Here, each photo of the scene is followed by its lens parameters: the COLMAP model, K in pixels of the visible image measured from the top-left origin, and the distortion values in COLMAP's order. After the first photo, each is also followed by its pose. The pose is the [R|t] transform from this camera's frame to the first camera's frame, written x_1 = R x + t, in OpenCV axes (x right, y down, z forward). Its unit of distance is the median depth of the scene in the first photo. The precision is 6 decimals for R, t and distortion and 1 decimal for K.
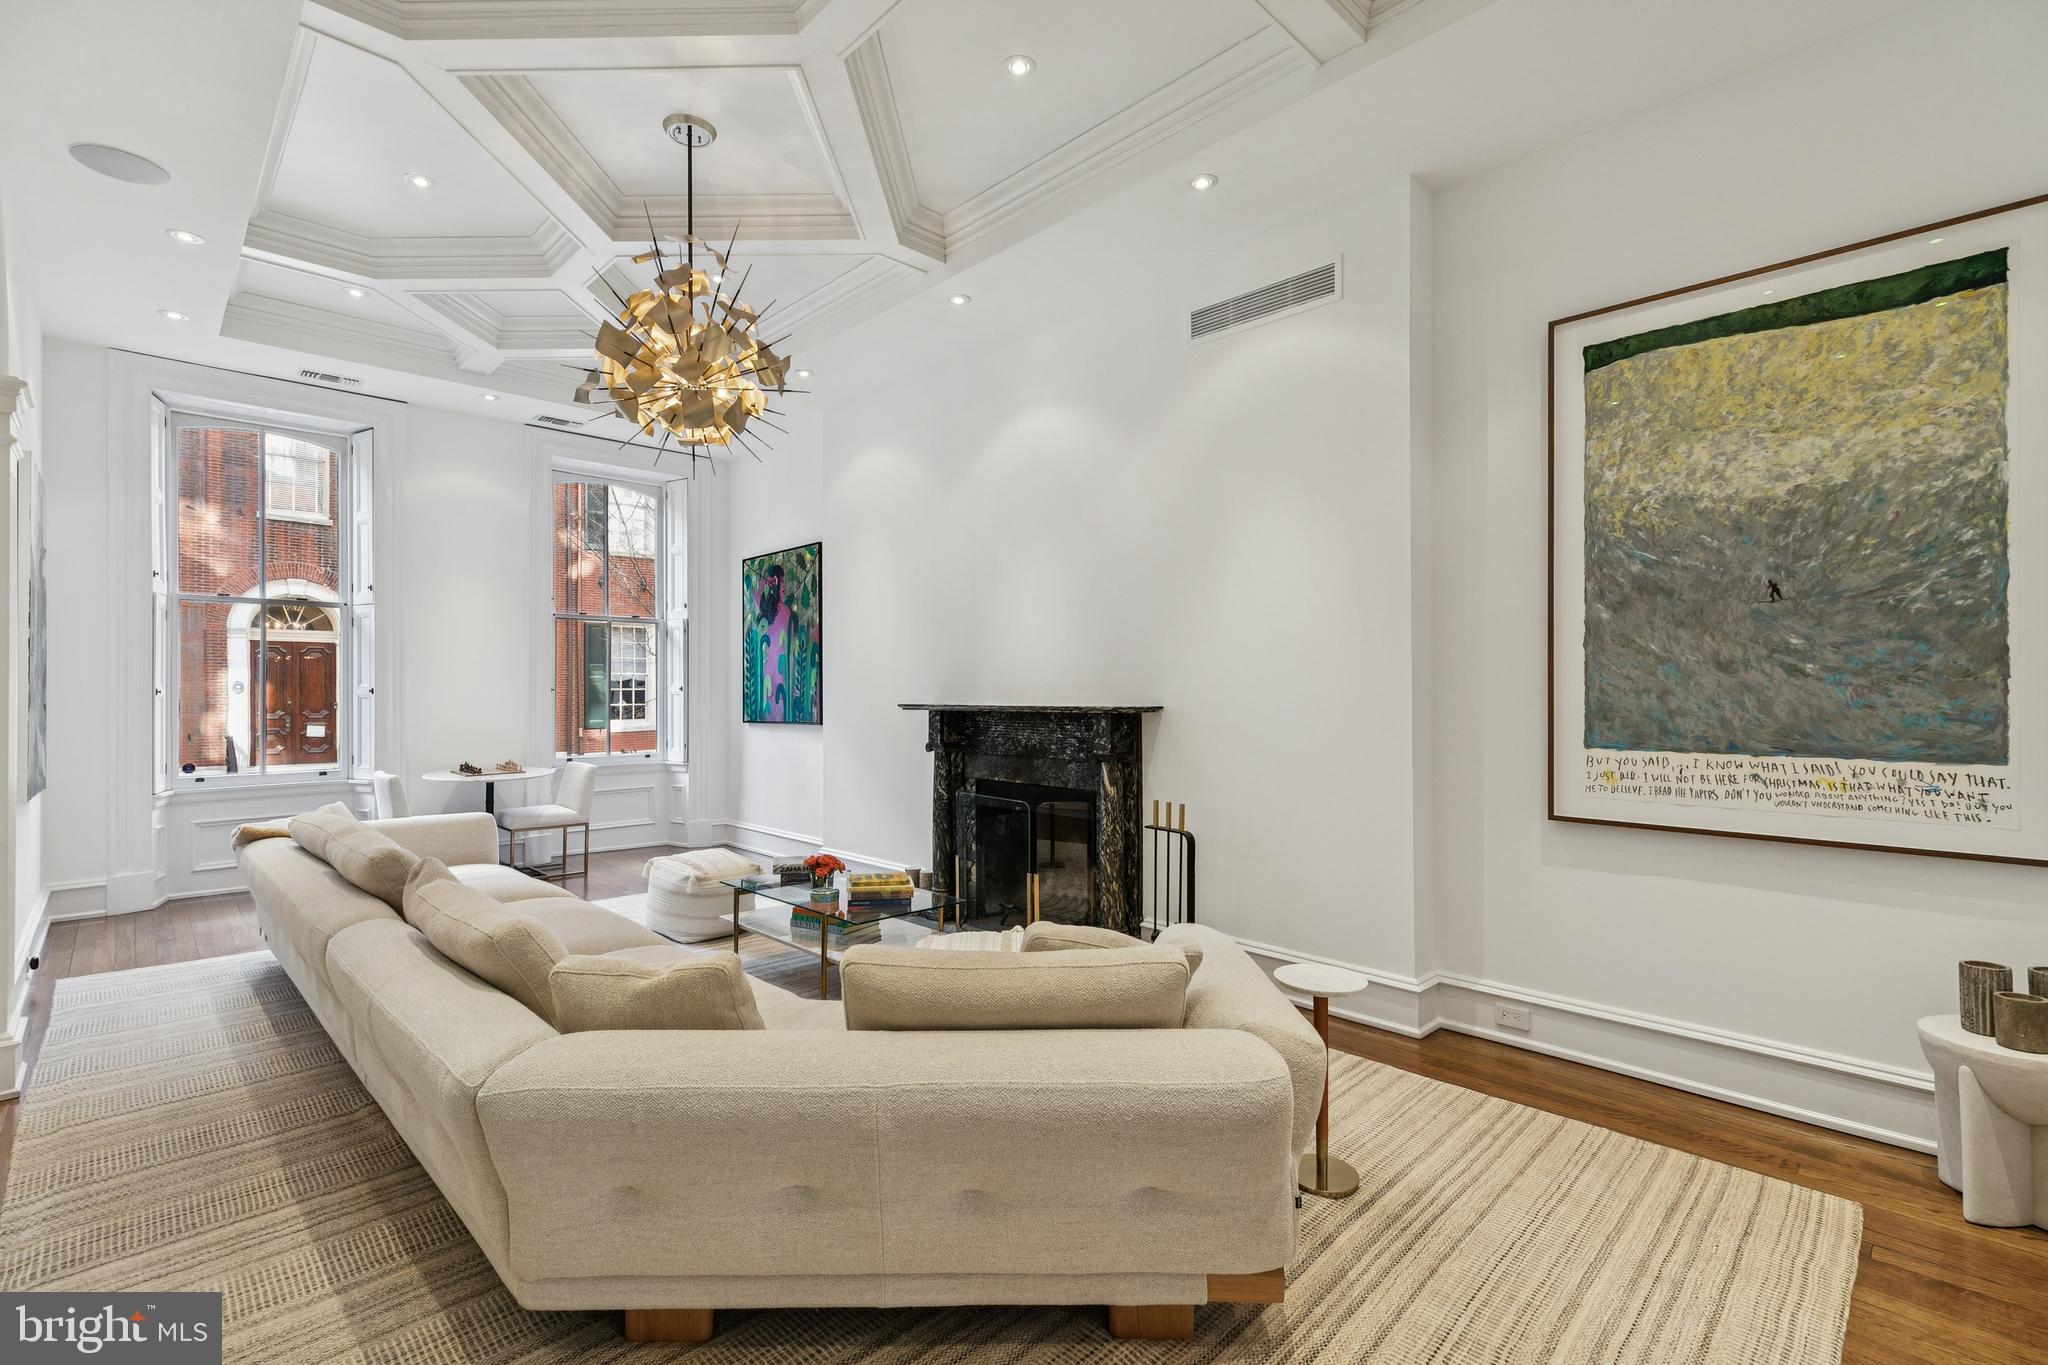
lens RADIAL K [[918.9, 0, 1029.5], [0, 918.9, 682.6], [0, 0, 1]] dist [0.008483, -0.000941]
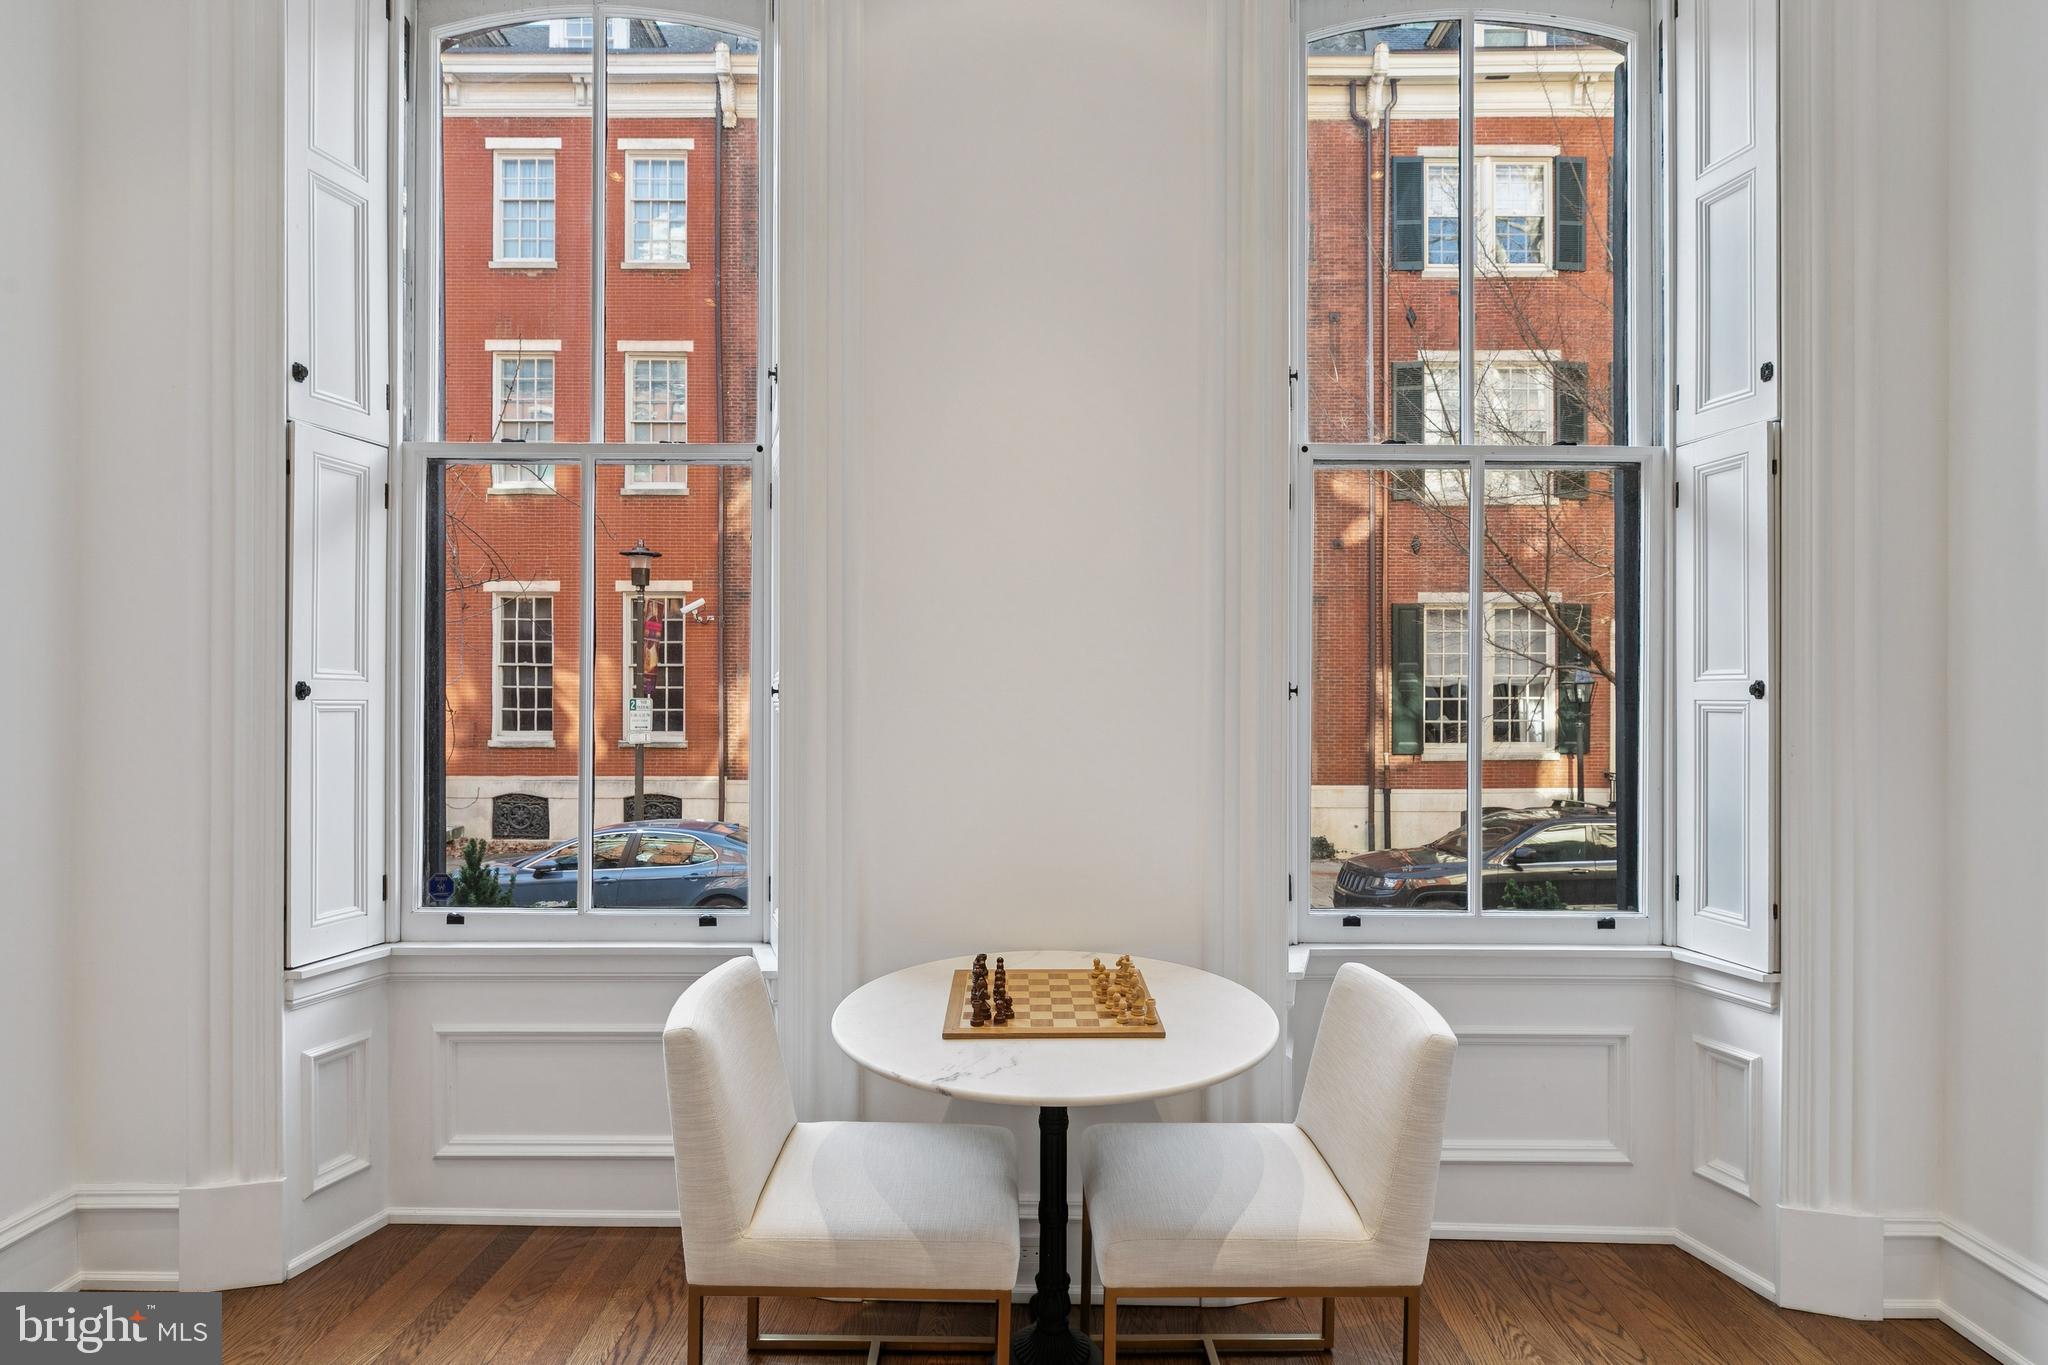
lens RADIAL K [[1051.0, 0, 1033.5], [0, 1051.0, 694.2], [0, 0, 1]] dist [-0.004441, -0.000558]
pose [[0.712636, 0.002352, -0.701530, -0.310088], [-0.001661, 0.999997, 0.001666, 0.007476], [0.701532, -0.000021, 0.712638, 0.635149]]
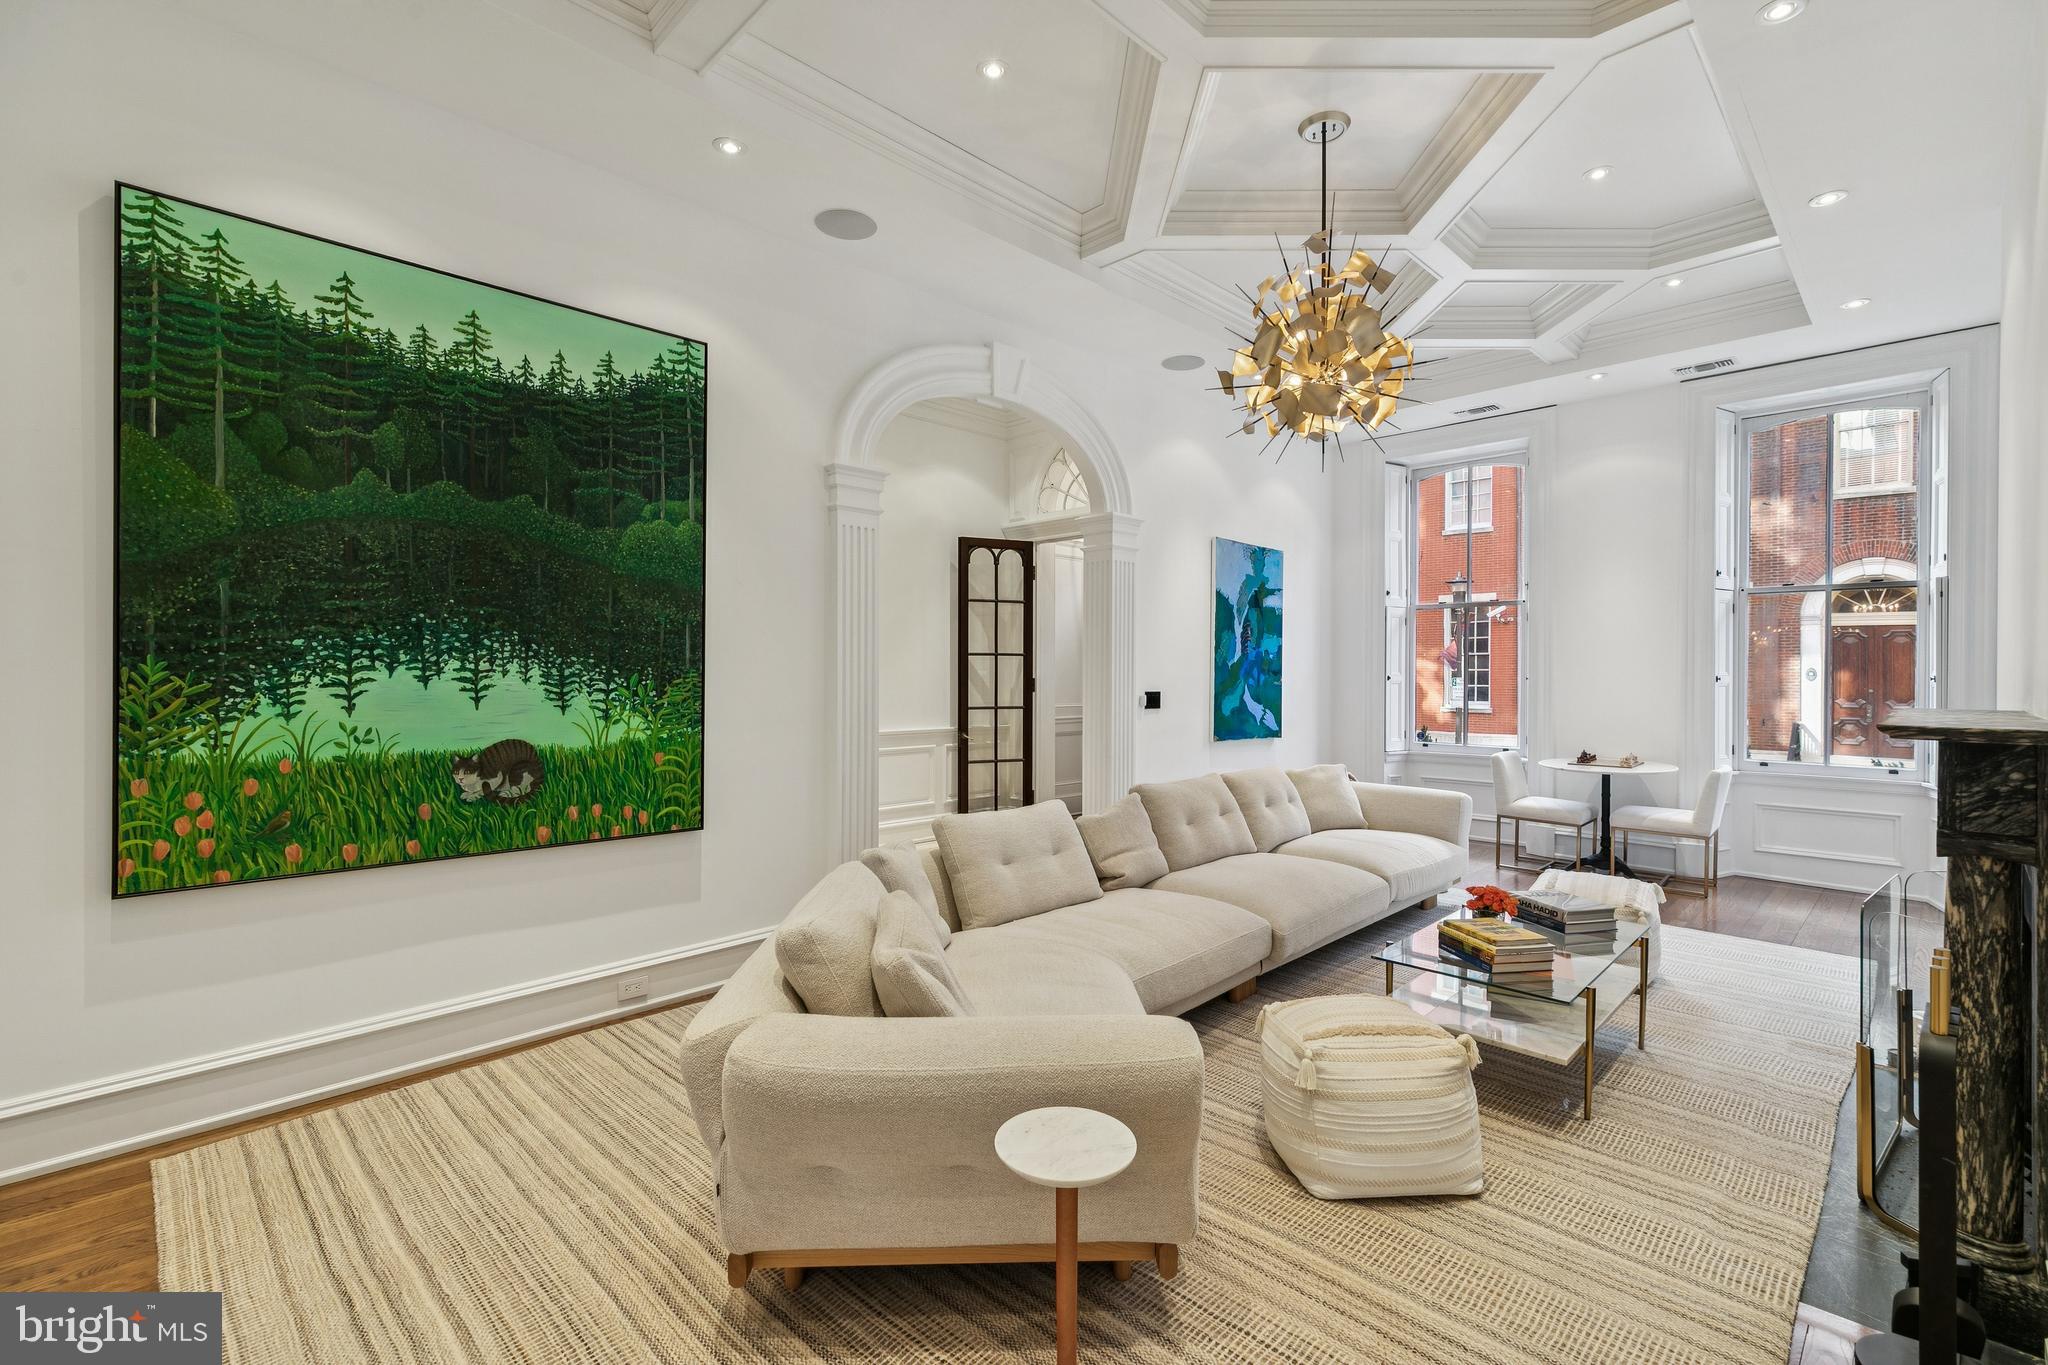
lens RADIAL K [[918.9, 0, 1018.2], [0, 918.9, 679.6], [0, 0, 1]] dist [0.008483, -0.000941]
pose [[0.003088, 0.009597, -0.999949, 0.302380], [0.001514, 0.999953, 0.009601, -0.000985], [0.999994, -0.001543, 0.003073, 0.309210]]
